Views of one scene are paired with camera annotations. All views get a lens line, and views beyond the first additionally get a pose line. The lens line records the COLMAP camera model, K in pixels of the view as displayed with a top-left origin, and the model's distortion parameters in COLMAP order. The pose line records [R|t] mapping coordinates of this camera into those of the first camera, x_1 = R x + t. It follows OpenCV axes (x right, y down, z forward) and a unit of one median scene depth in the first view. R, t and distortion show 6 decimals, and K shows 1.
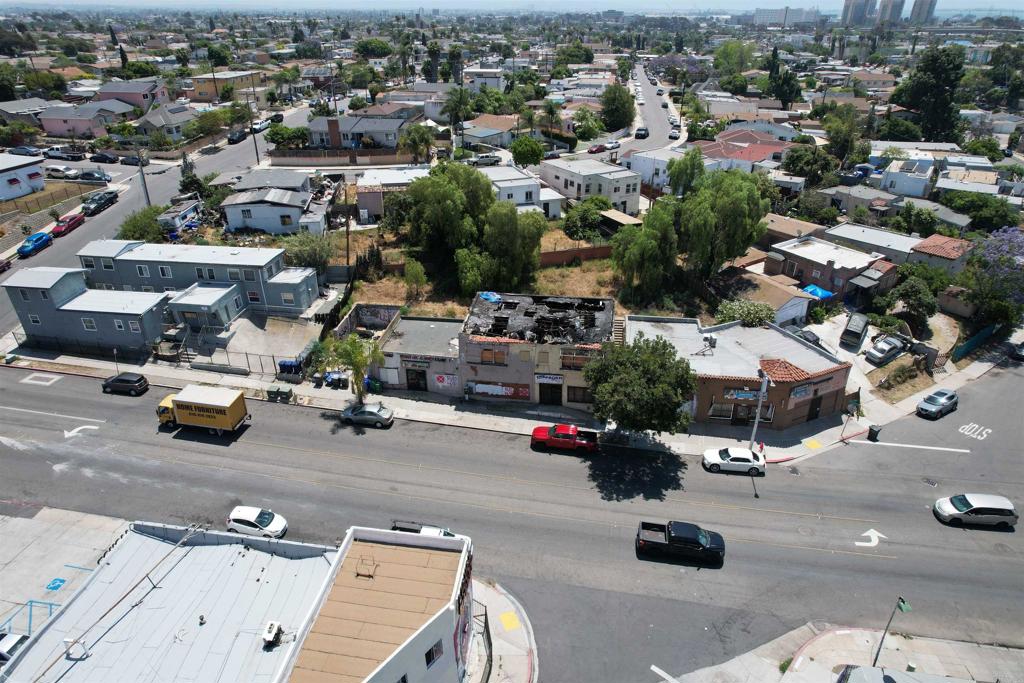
lens RADIAL K [[653.1, 0, 511.1], [0, 653.1, 343.1], [0, 0, 1]] dist [-0.076679, 0.070797]
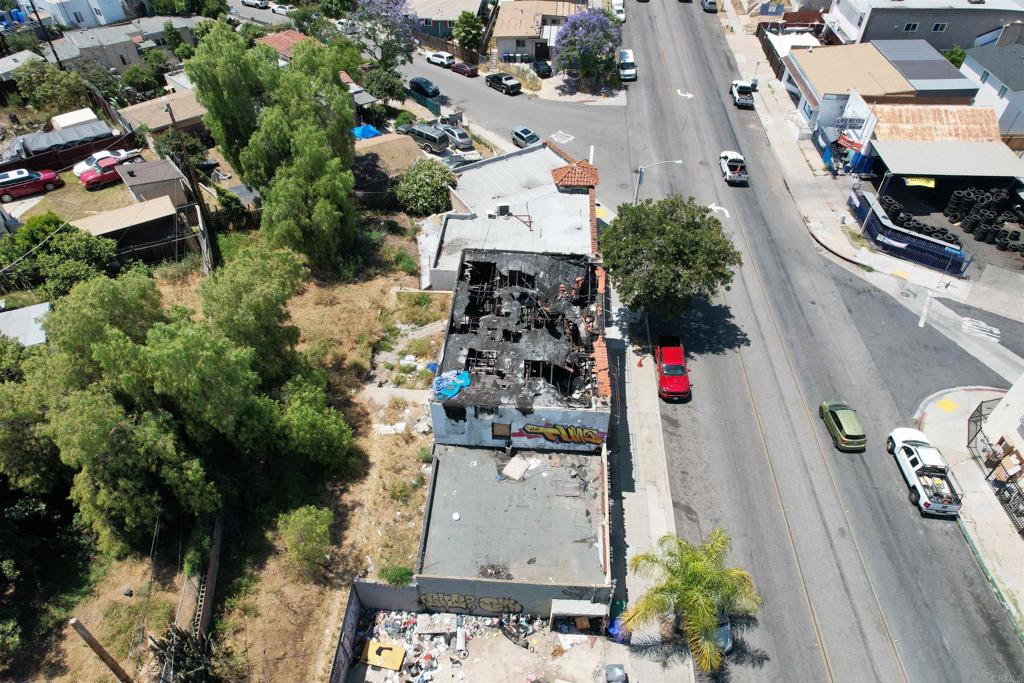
lens RADIAL K [[653.1, 0, 511.1], [0, 653.1, 343.1], [0, 0, 1]] dist [-0.076679, 0.070797]
pose [[-0.077370, -0.688141, 0.721440, -0.362720], [0.465139, 0.615120, 0.636611, -0.373049], [-0.881850, 0.384824, 0.272489, 0.721879]]
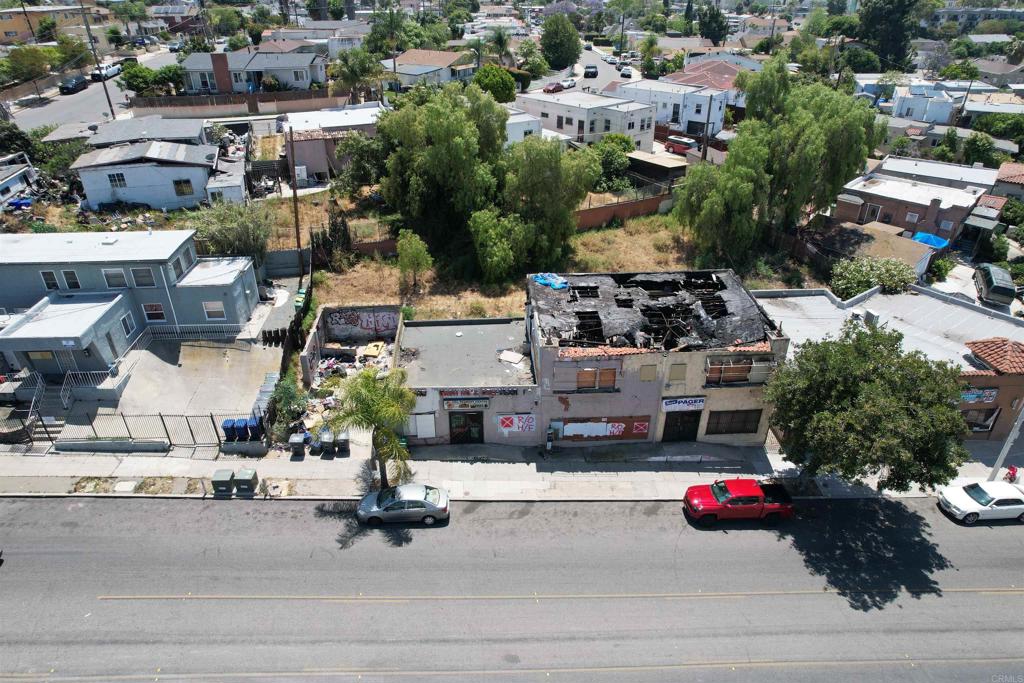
lens RADIAL K [[653.1, 0, 511.1], [0, 653.1, 343.1], [0, 0, 1]] dist [-0.076679, 0.070797]
pose [[0.979840, -0.097392, 0.174438, -0.170848], [0.089635, 0.994625, 0.051829, -0.042076], [-0.178548, -0.035148, 0.983303, 0.335253]]
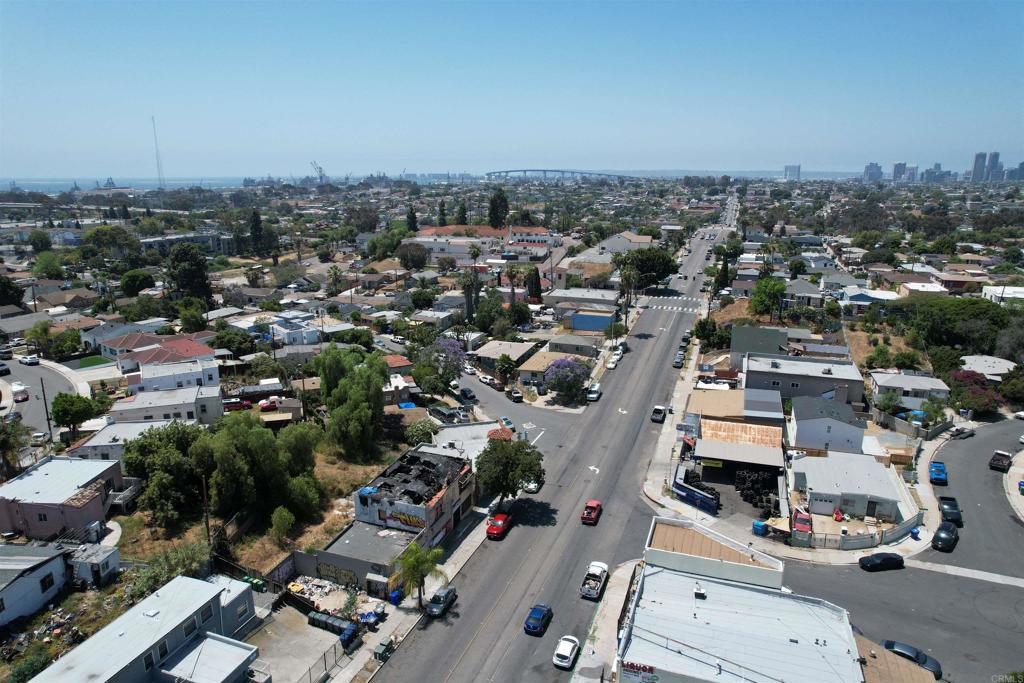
lens RADIAL K [[653.1, 0, 511.1], [0, 653.1, 343.1], [0, 0, 1]] dist [-0.076679, 0.070797]
pose [[0.191046, -0.243769, 0.950830, -0.951641], [0.453517, 0.881003, 0.134744, -0.318475], [-0.870531, 0.405476, 0.278866, 0.295792]]
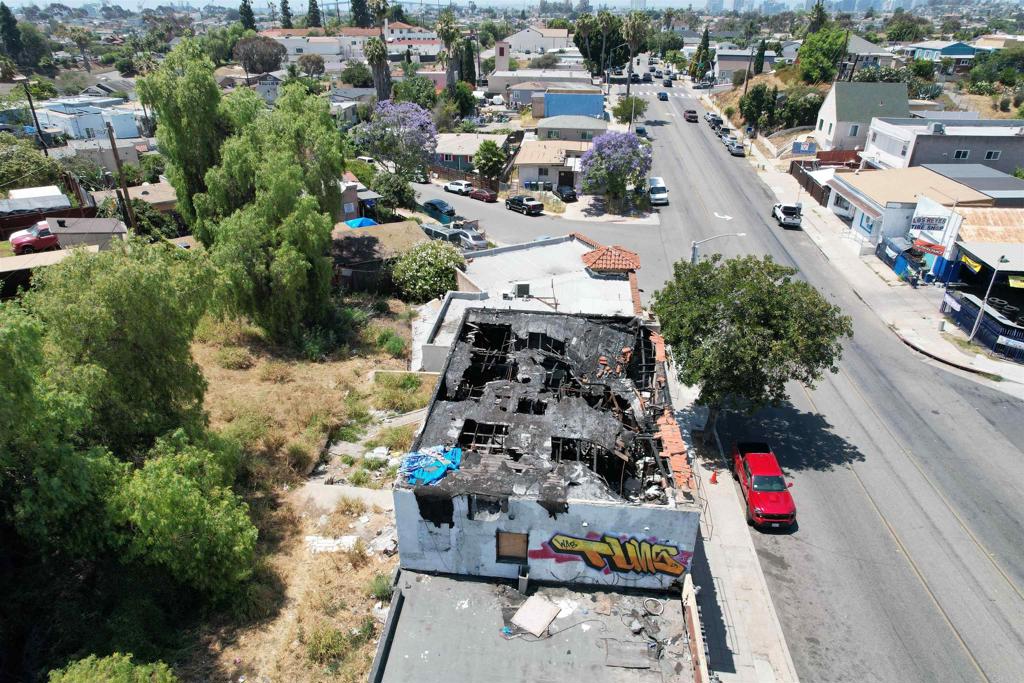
lens RADIAL K [[653.1, 0, 511.1], [0, 653.1, 343.1], [0, 0, 1]] dist [-0.076679, 0.070797]
pose [[-0.043715, -0.455085, 0.889374, -0.269391], [0.458699, 0.781702, 0.422536, -0.216827], [-0.887516, 0.426426, 0.174575, 0.798662]]
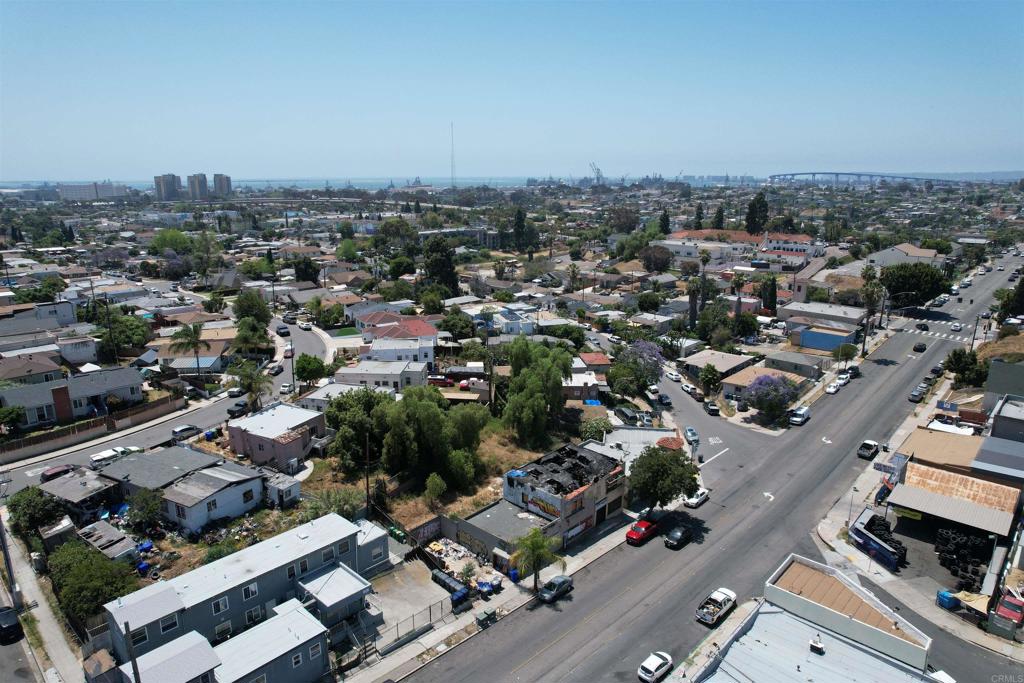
lens RADIAL K [[653.1, 0, 511.1], [0, 653.1, 343.1], [0, 0, 1]] dist [-0.076679, 0.070797]
pose [[0.567377, -0.203062, 0.798028, -0.911278], [0.380775, 0.923982, -0.035609, -0.241525], [-0.730133, 0.324073, 0.601567, 0.141002]]
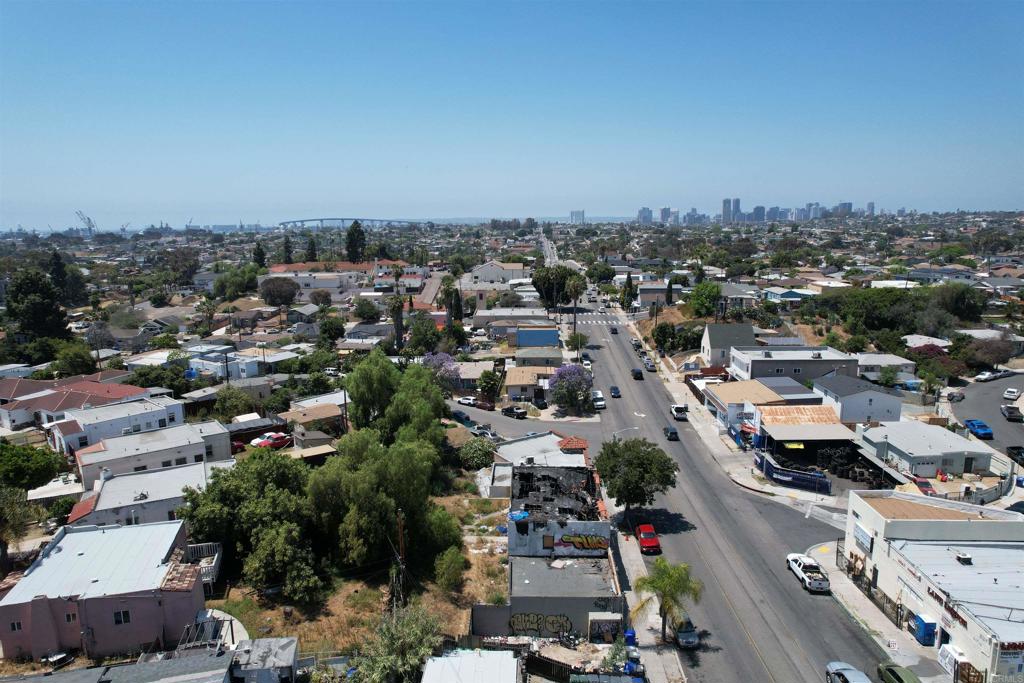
lens RADIAL K [[653.1, 0, 511.1], [0, 653.1, 343.1], [0, 0, 1]] dist [-0.076679, 0.070797]
pose [[-0.116916, -0.176494, 0.977333, -0.816936], [0.469078, 0.857585, 0.210984, -0.440865], [-0.875383, 0.483113, -0.017476, 0.820318]]
